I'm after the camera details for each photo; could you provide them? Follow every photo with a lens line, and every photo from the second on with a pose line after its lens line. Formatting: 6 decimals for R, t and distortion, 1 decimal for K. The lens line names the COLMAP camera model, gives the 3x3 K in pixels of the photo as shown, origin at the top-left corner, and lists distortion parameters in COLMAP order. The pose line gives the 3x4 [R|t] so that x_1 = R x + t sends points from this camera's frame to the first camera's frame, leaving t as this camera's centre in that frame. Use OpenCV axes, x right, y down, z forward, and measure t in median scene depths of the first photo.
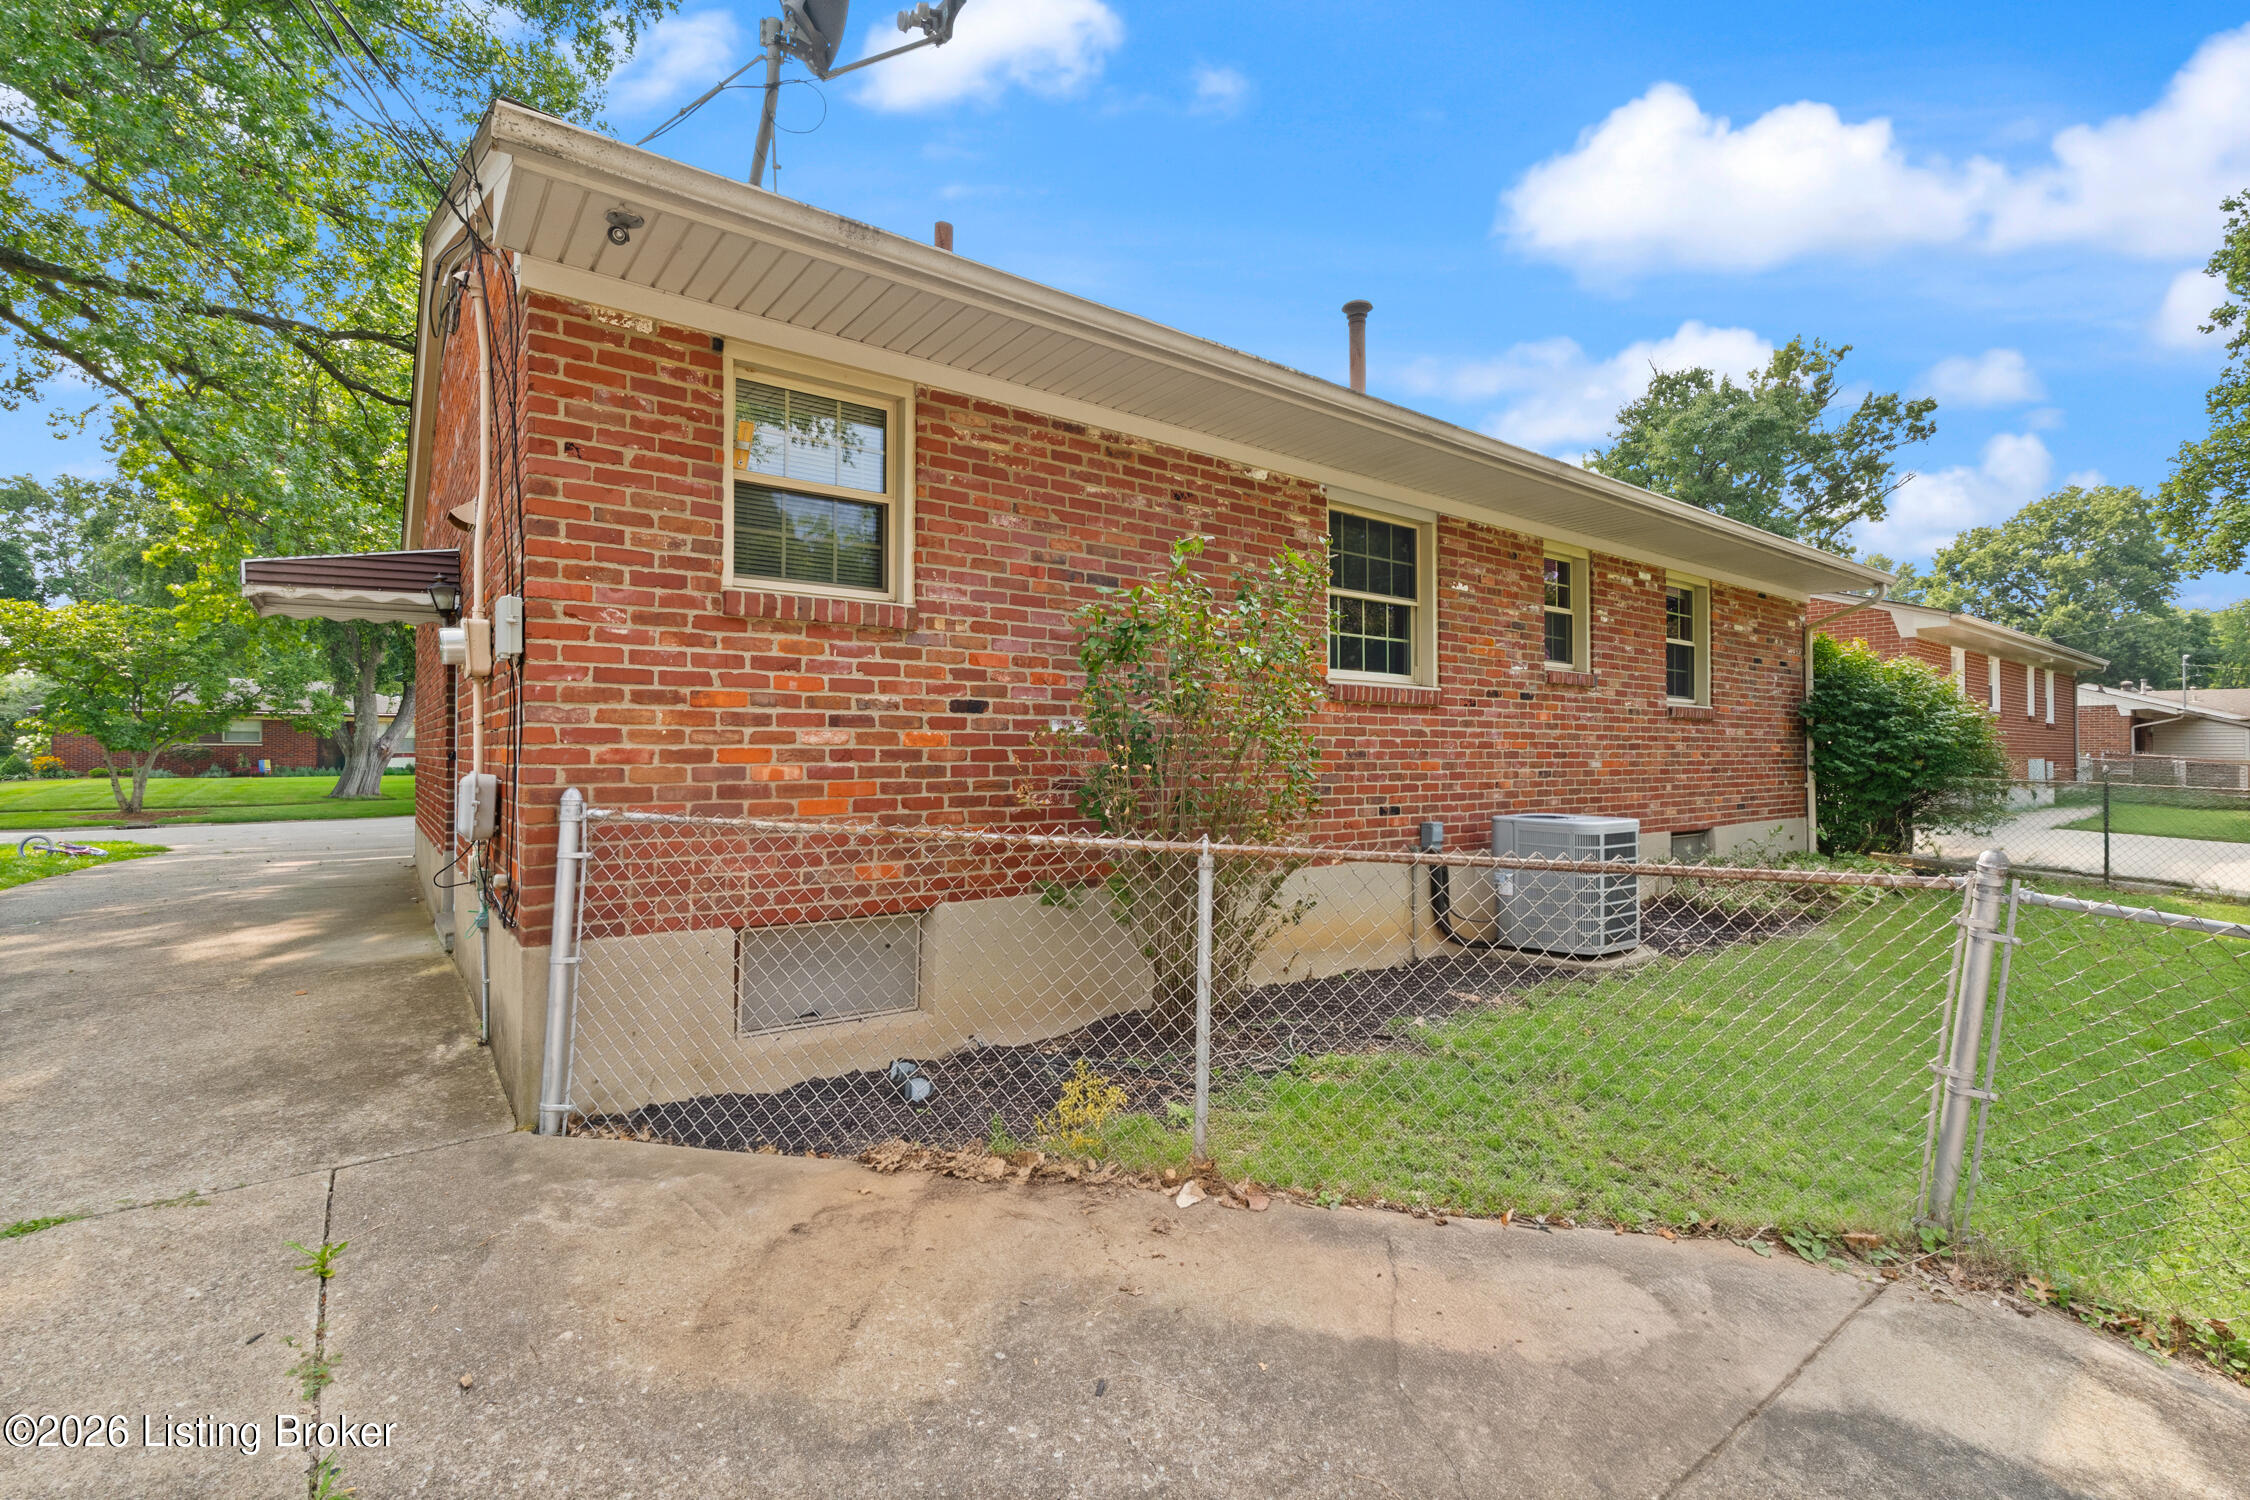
lens RADIAL K [[977.6, 0, 1125.0], [0, 977.6, 750.0], [0, 0, 1]] dist [-0.004330, 0.001387]
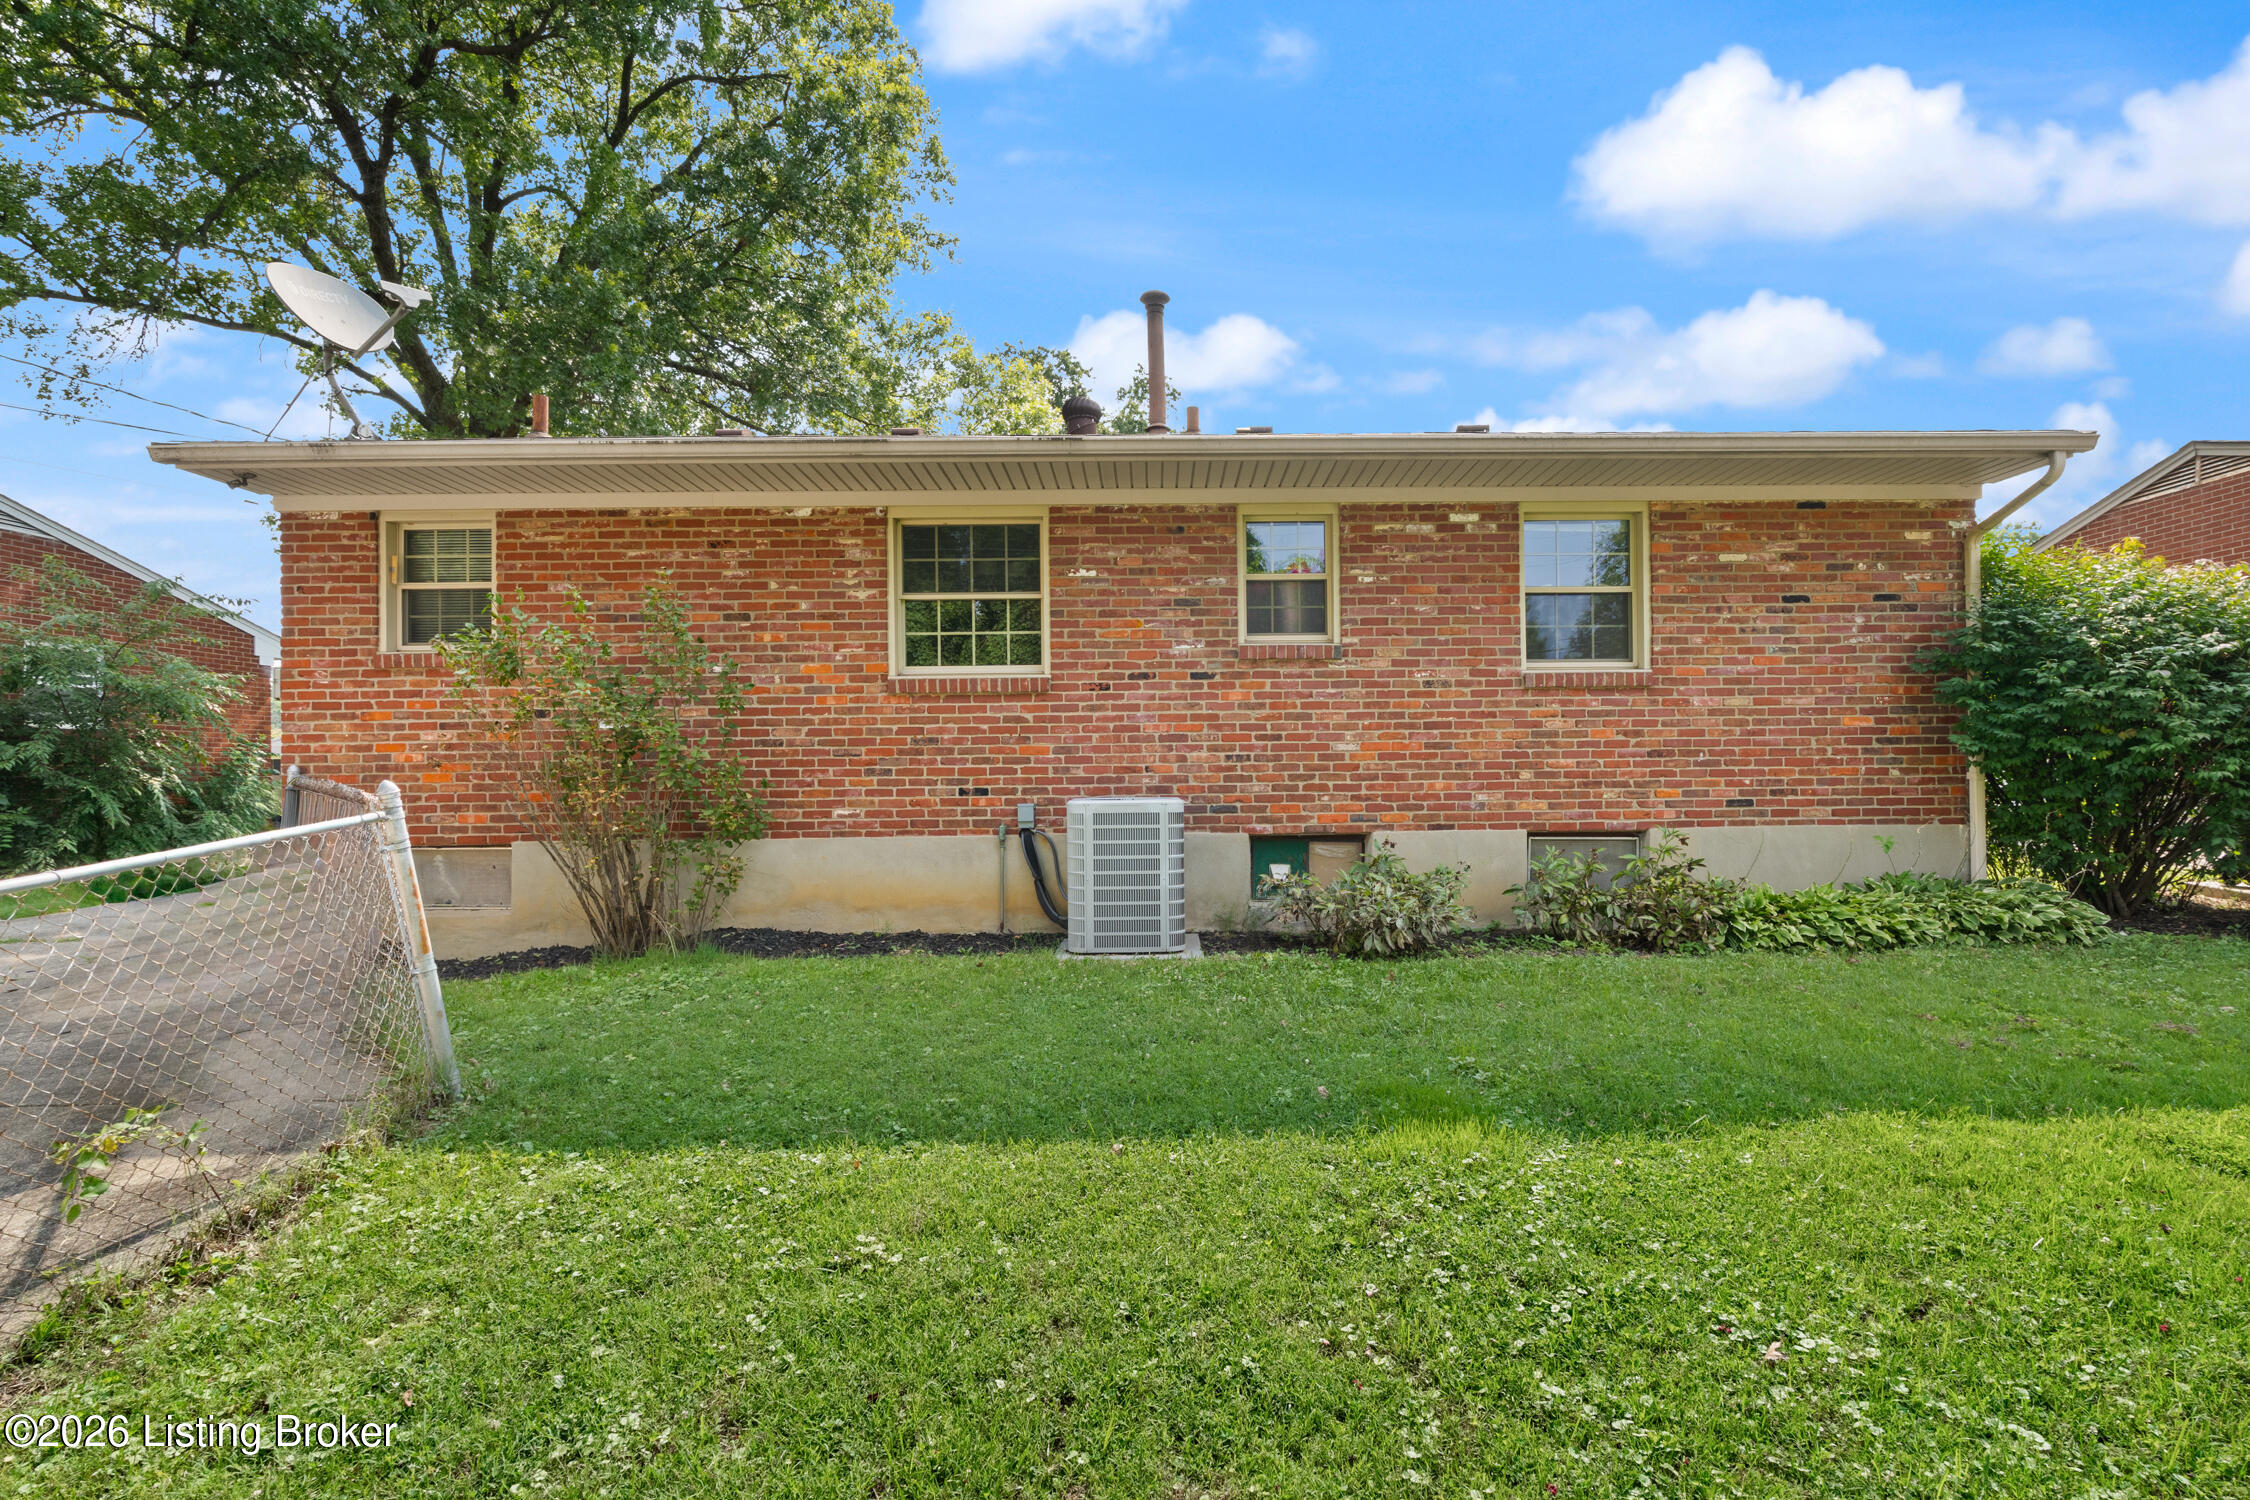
lens RADIAL K [[977.6, 0, 1125.0], [0, 977.6, 750.0], [0, 0, 1]] dist [-0.004330, 0.001387]
pose [[0.810419, -0.010167, -0.585762, 1.401643], [0.014968, 0.999882, 0.003355, 0.019492], [0.585659, -0.011487, 0.810476, 0.292472]]
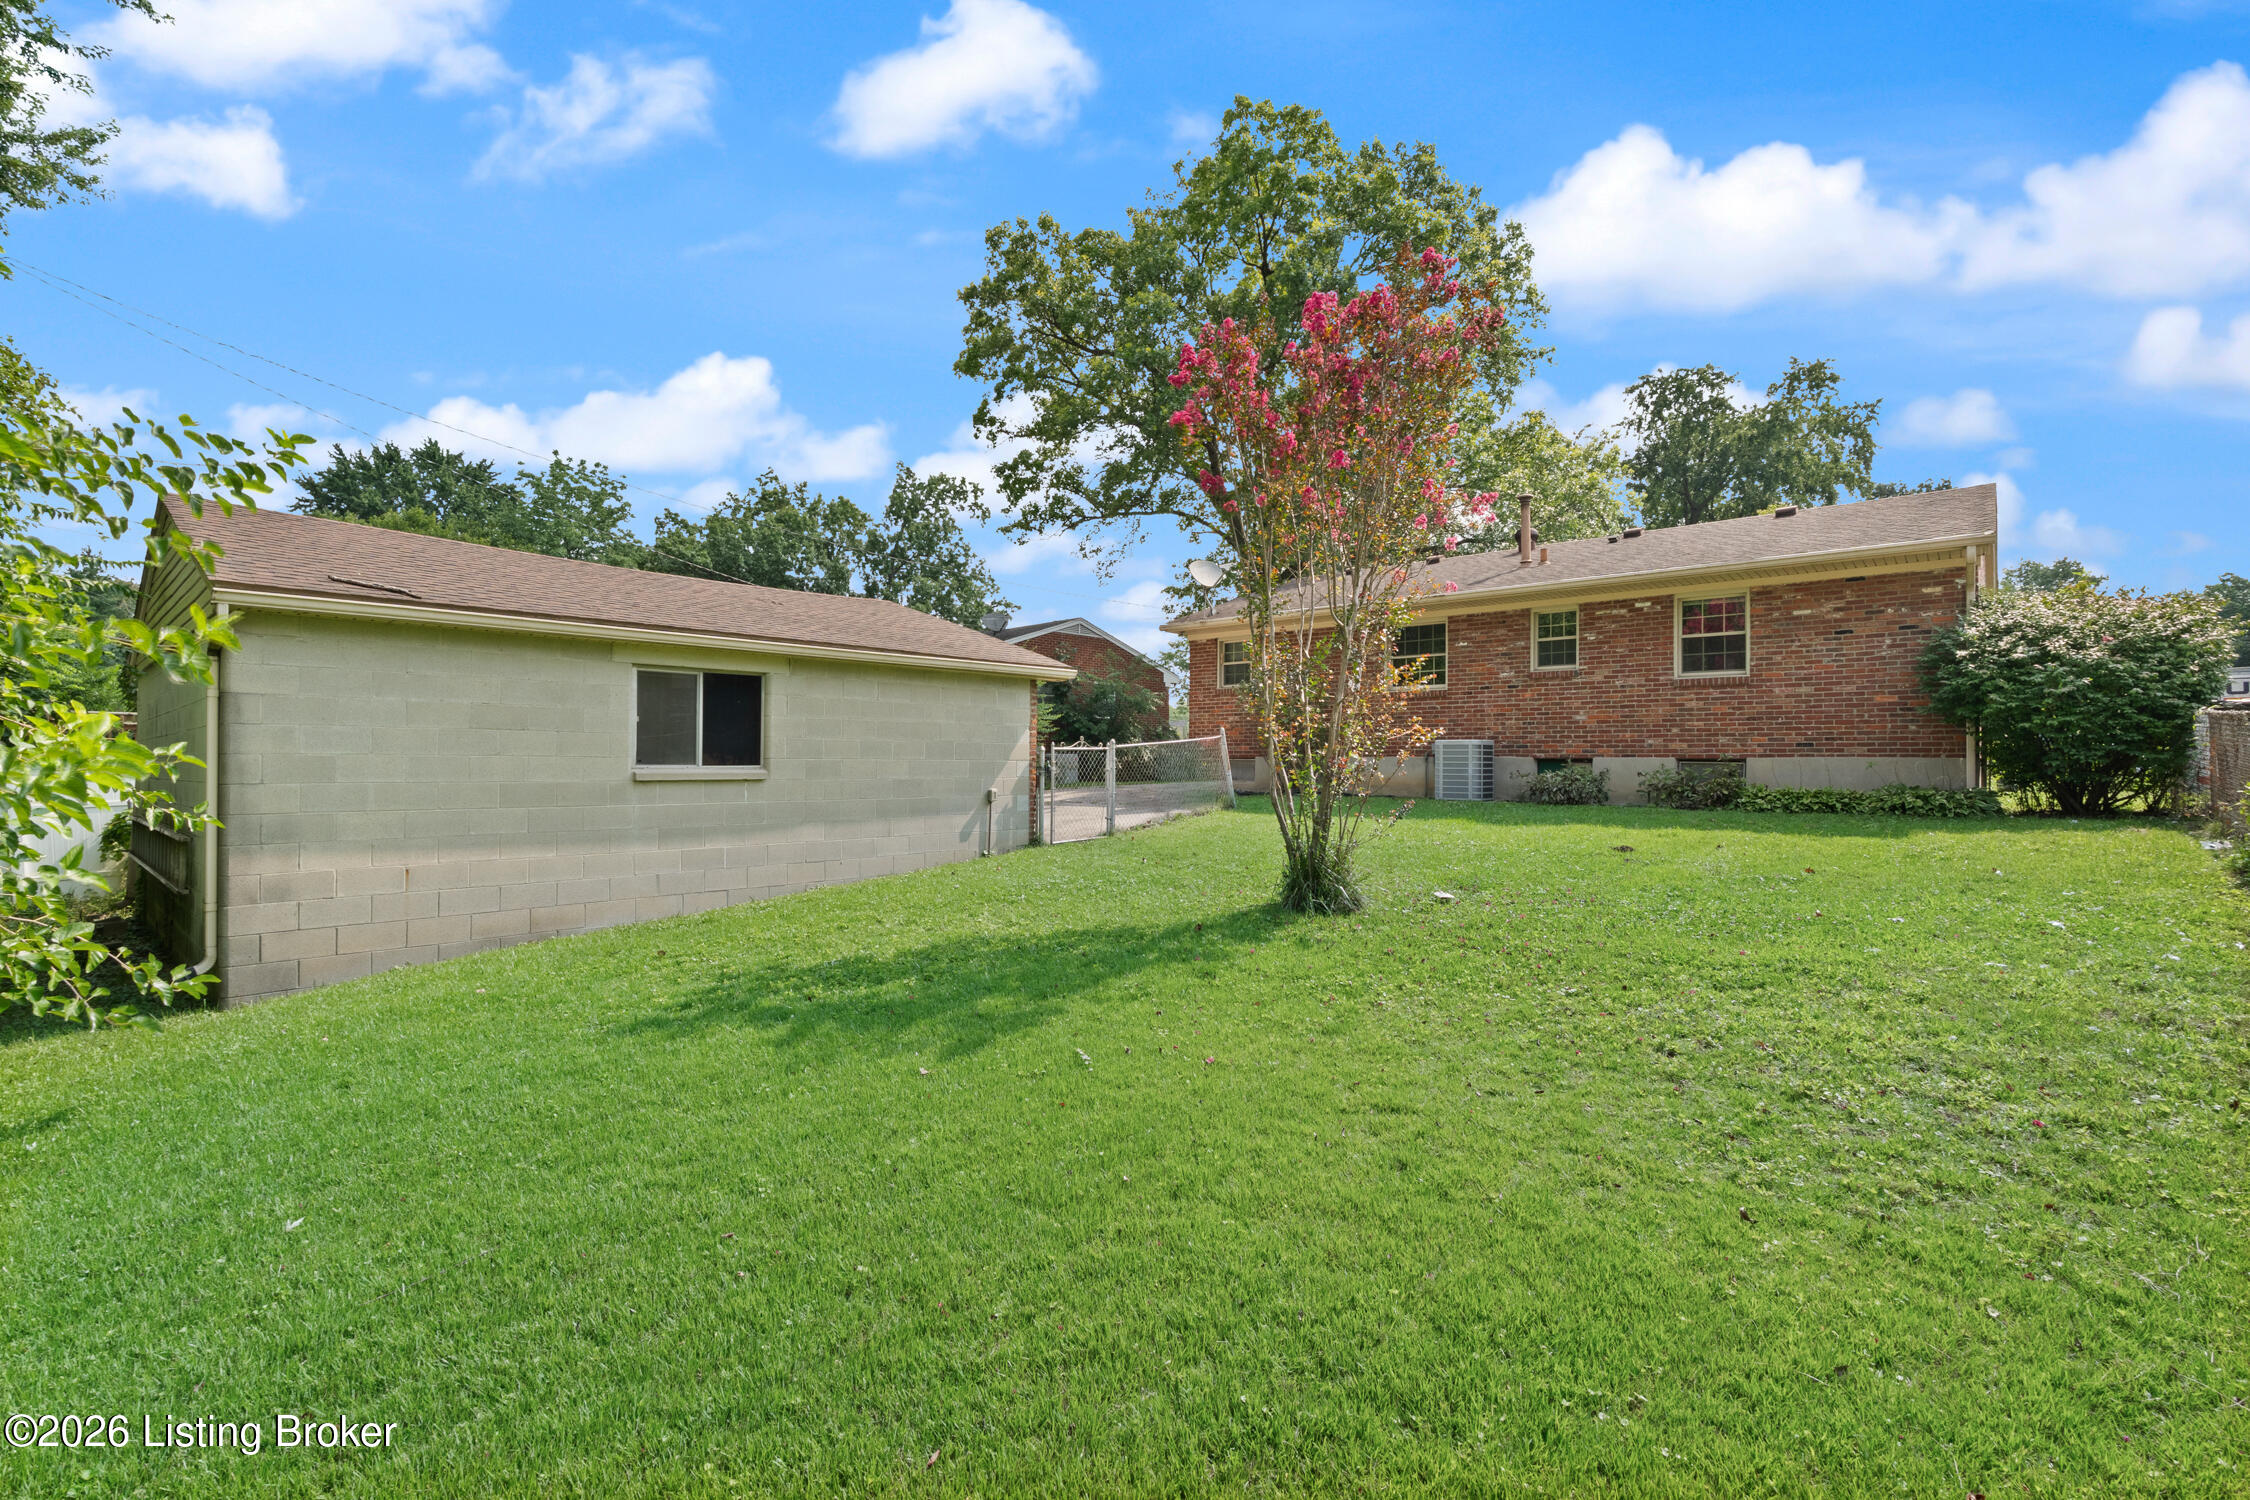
lens RADIAL K [[977.6, 0, 1125.0], [0, 977.6, 750.0], [0, 0, 1]] dist [-0.004330, 0.001387]
pose [[0.204843, 0.005336, -0.978780, 3.589087], [0.019061, 0.999774, 0.009439, 0.071800], [0.978609, -0.020590, 0.204695, -0.403128]]
